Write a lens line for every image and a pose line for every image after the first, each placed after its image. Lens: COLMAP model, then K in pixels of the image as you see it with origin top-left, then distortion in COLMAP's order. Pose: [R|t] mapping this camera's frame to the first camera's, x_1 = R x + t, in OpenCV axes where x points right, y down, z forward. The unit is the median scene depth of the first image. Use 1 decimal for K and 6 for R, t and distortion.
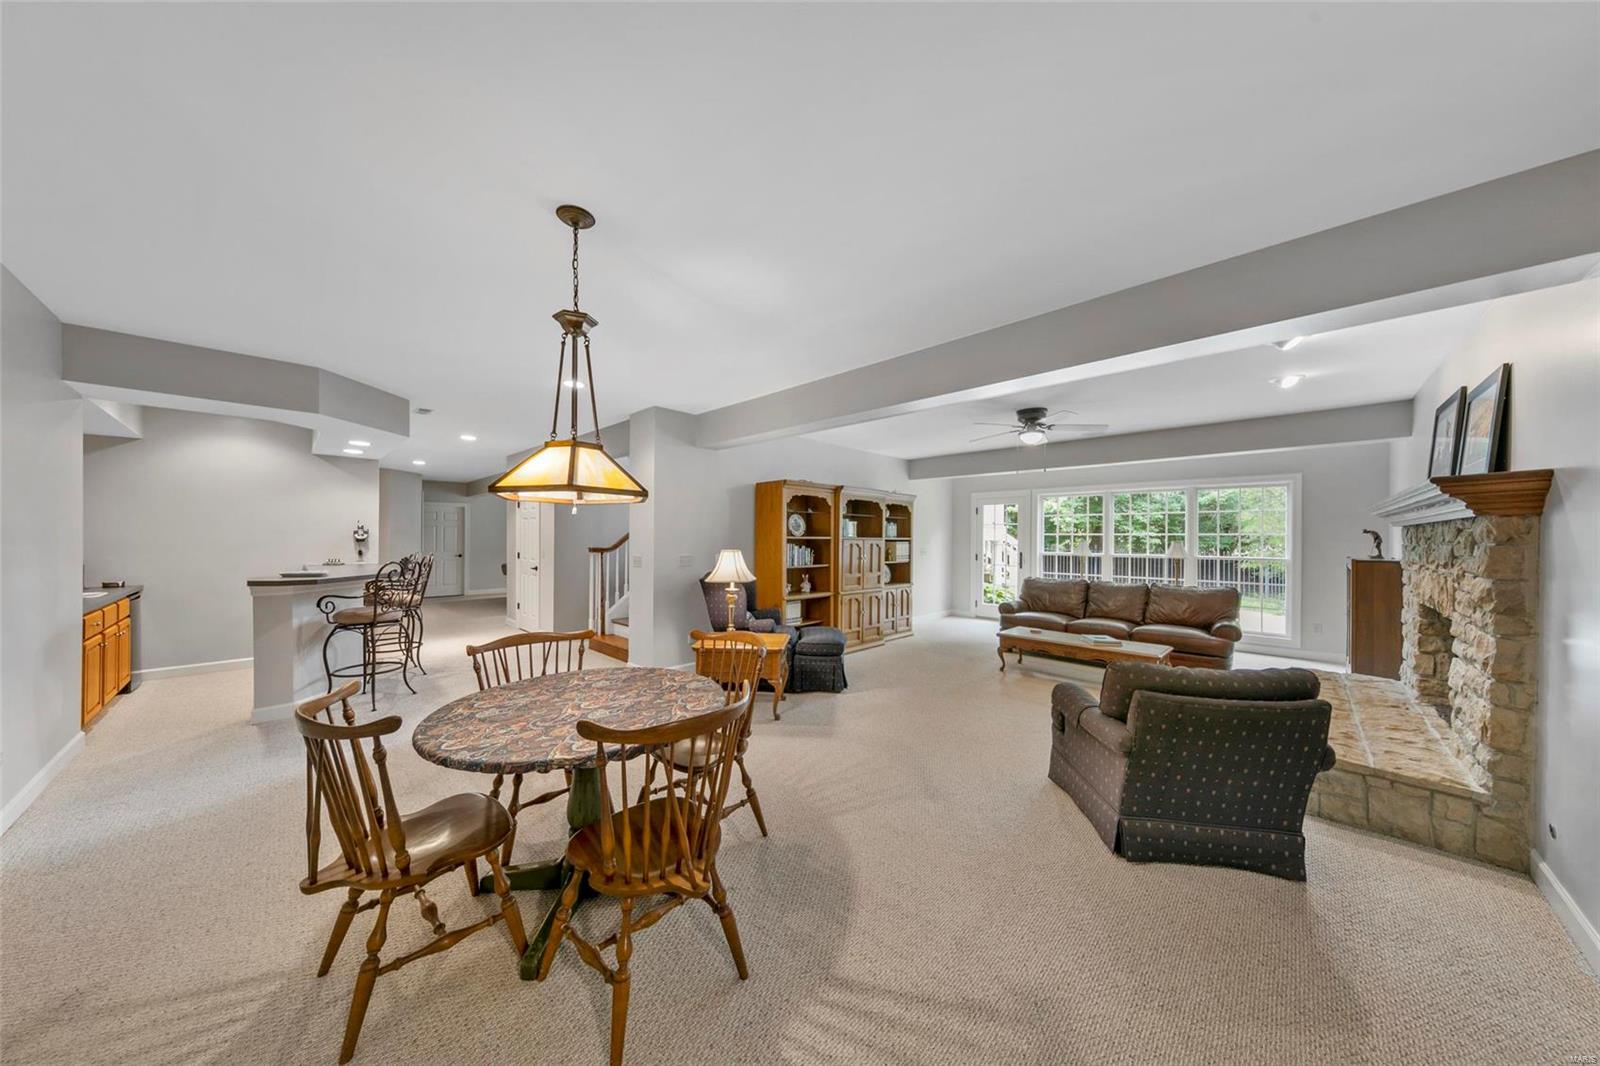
lens RADIAL K [[509.2, 0, 800.0], [0, 509.2, 533.0], [0, 0, 1]] dist [0.000555, 0.000068]
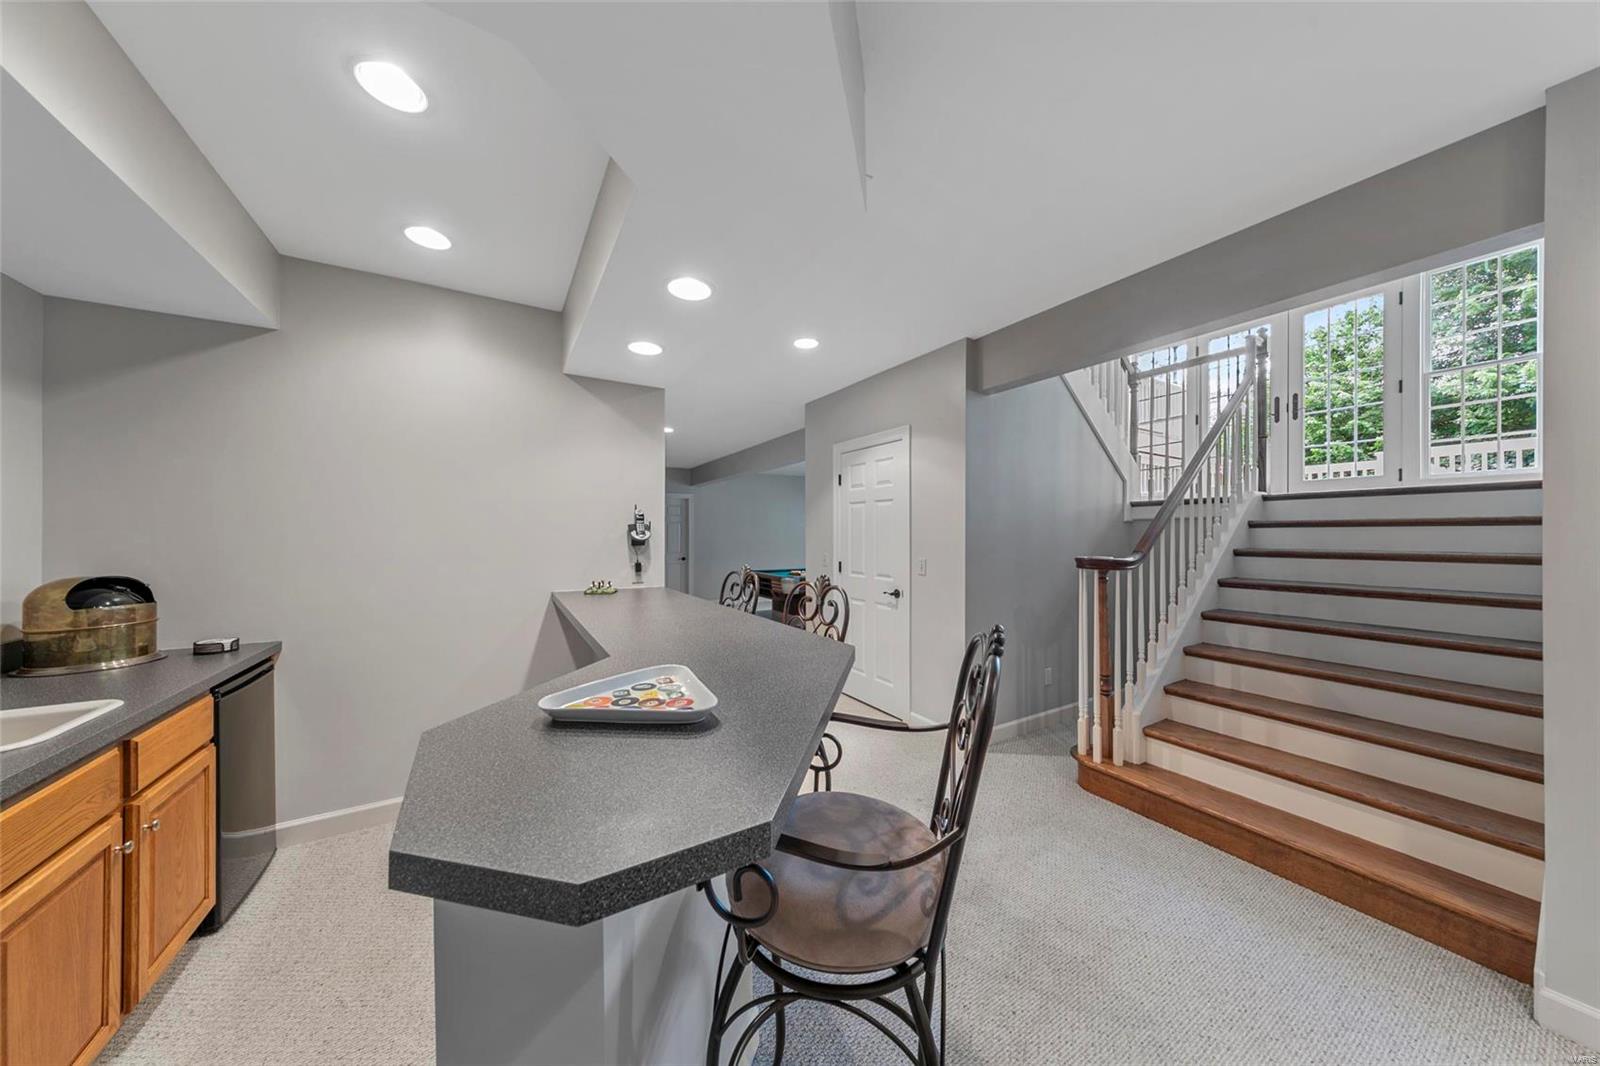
lens RADIAL K [[507.3, 0, 800.0], [0, 507.3, 533.0], [0, 0, 1]] dist [-0.000278, -0.000014]
pose [[0.965546, -0.005813, -0.260169, -0.592654], [0.007189, 0.999965, 0.004338, 0.003314], [0.260134, -0.006059, 0.965553, 0.566398]]
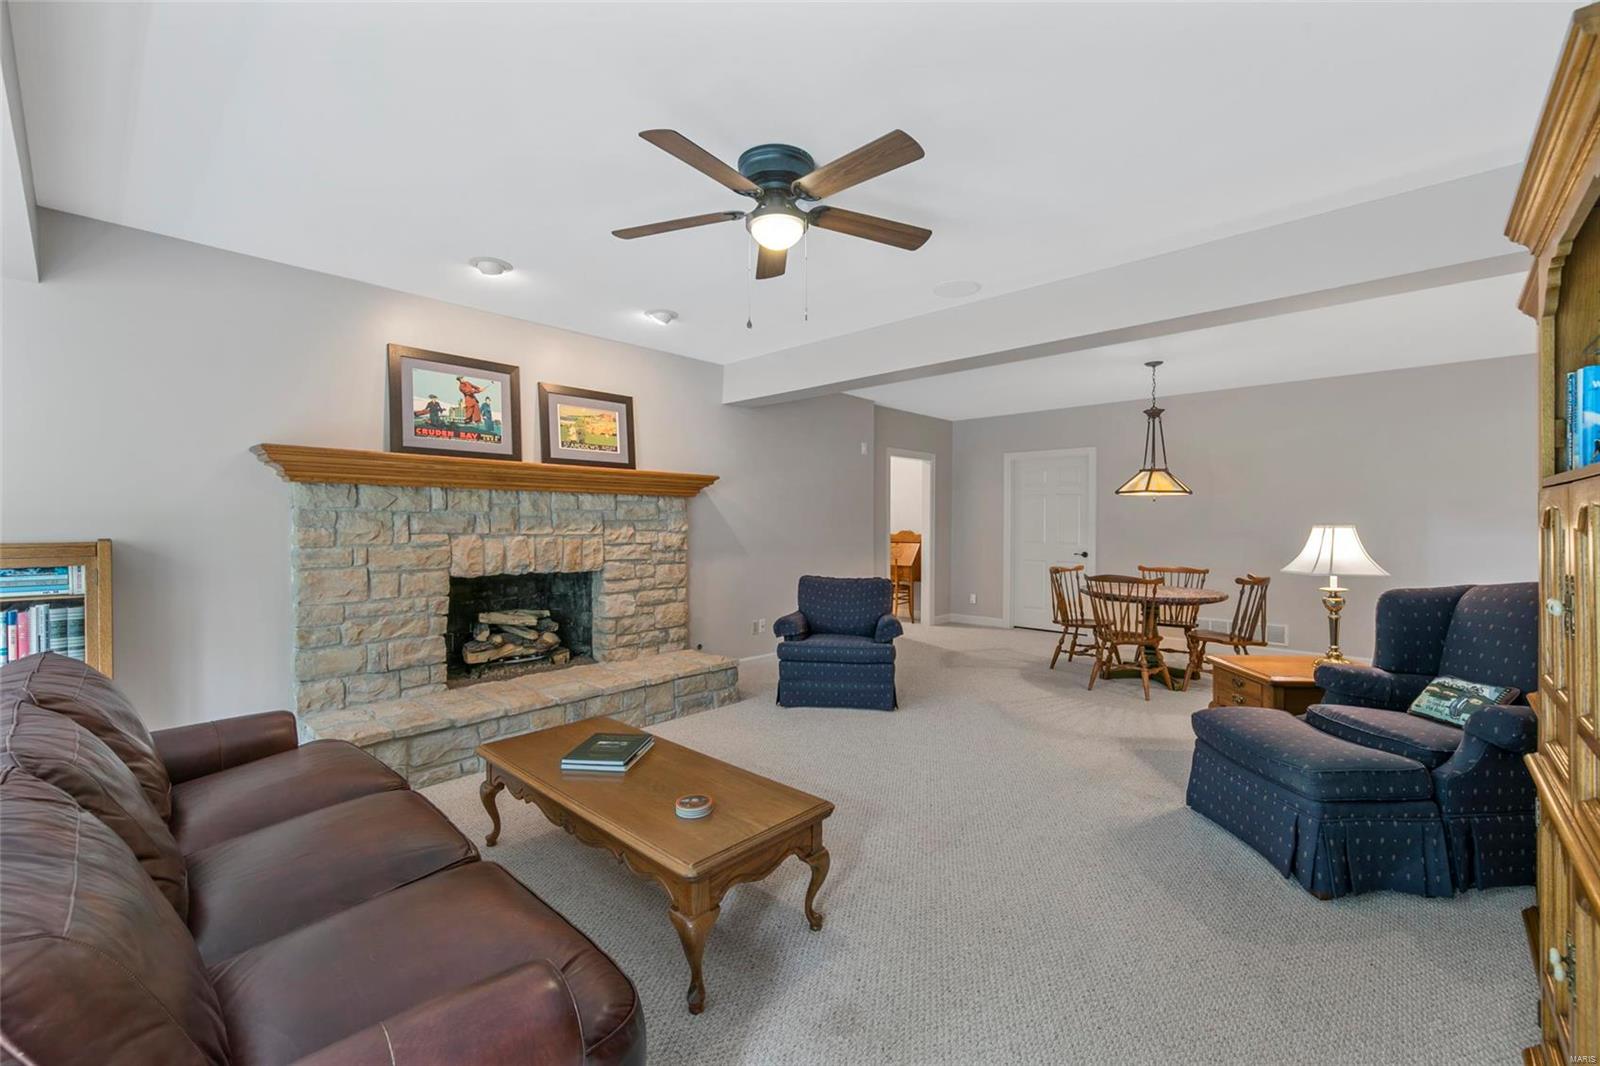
lens RADIAL K [[660.0, 0, 800.0], [0, 660.0, 533.0], [0, 0, 1]] dist [0.000171, 0.000007]
pose [[0.529932, 0.022092, -0.847752, 1.321677], [-0.025165, 0.999630, 0.010319, 0.109663], [0.847667, 0.015865, 0.530292, -2.006700]]
